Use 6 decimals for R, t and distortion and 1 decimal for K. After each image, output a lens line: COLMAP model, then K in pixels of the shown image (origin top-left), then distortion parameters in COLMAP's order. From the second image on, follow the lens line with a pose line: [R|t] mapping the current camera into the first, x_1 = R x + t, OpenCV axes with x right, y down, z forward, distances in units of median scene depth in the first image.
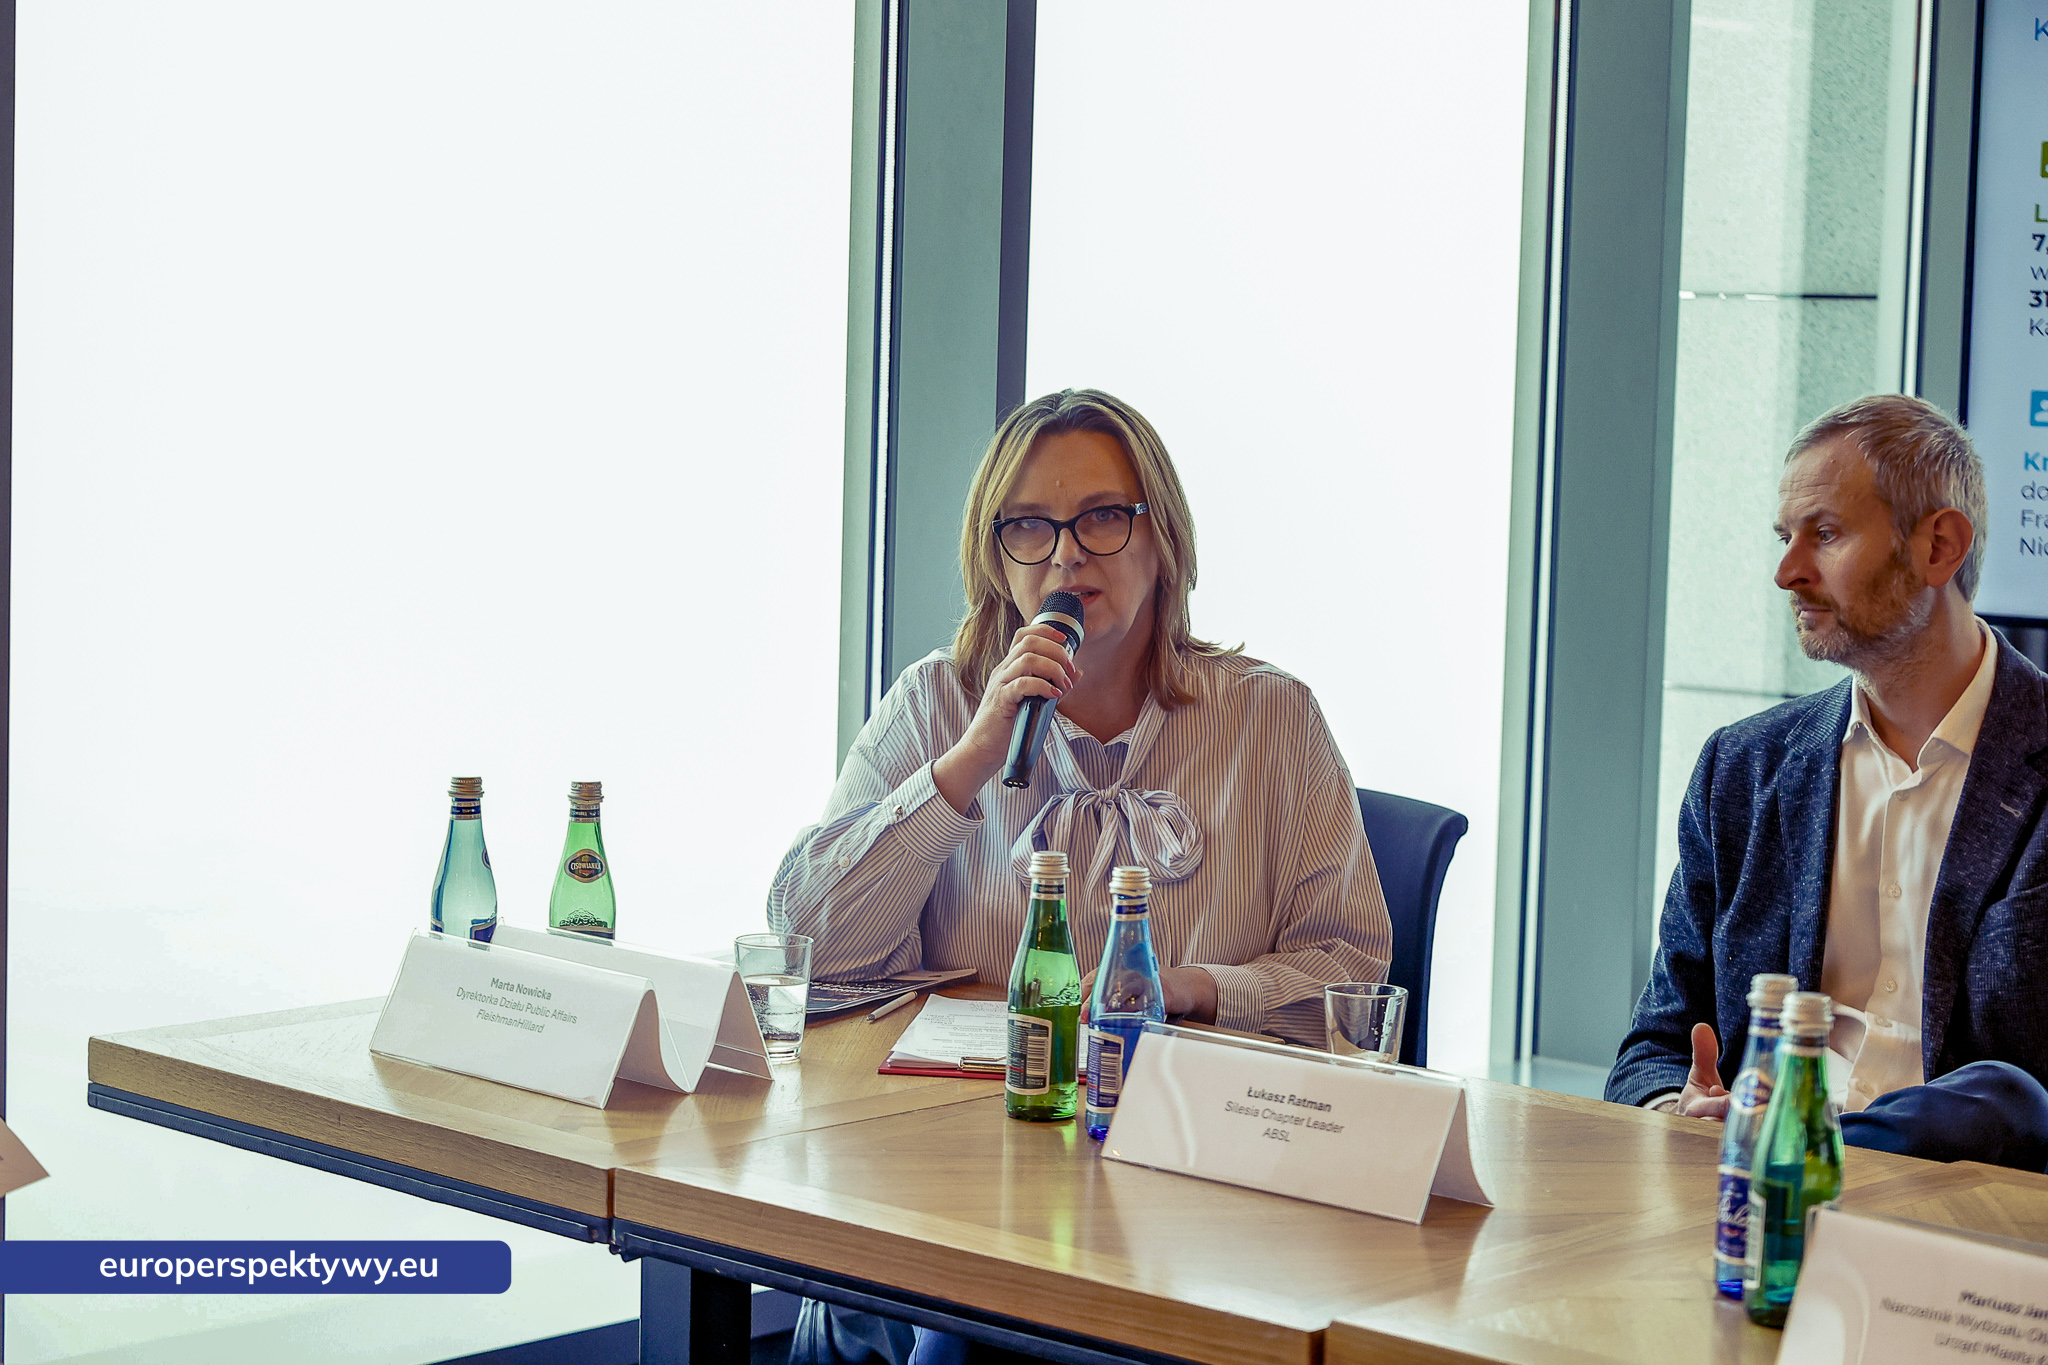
lens RADIAL K [[4199.6, 0, 955.9], [0, 4199.6, 678.9], [0, 0, 1]] dist [0.088718, 0.001365]
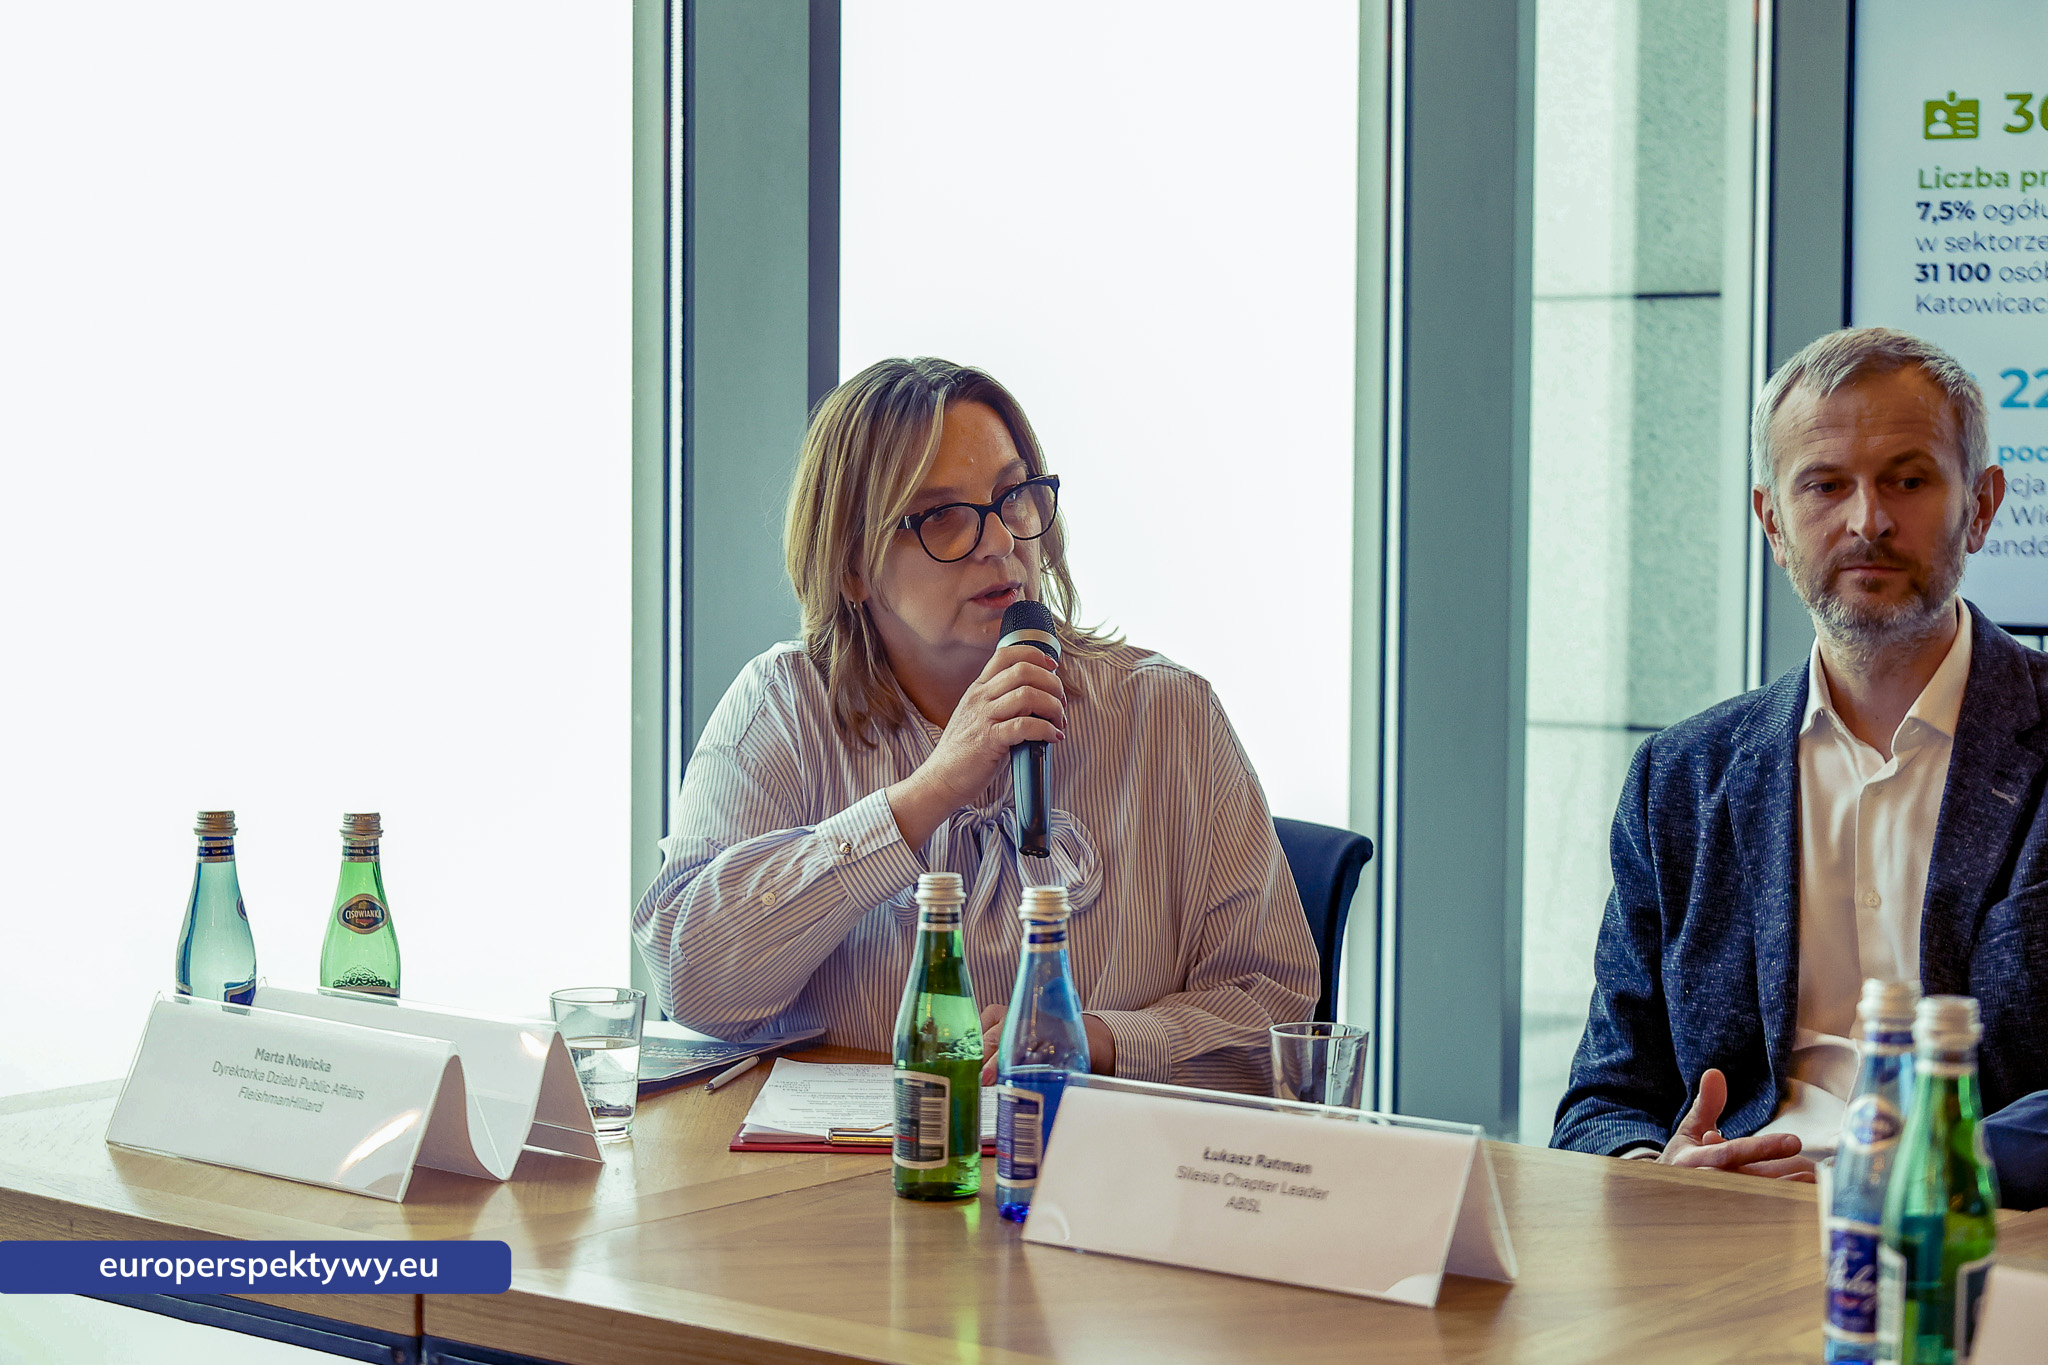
lens RADIAL K [[4282.9, 0, 1021.2], [0, 4282.9, 628.7], [0, 0, 1]] dist [-0.036167, 0.337861]
pose [[0.996296, -0.021703, 0.083202, -0.029977], [0.024495, 0.999165, -0.032688, 0.020618], [-0.082423, 0.034605, 0.995996, 0.156431]]
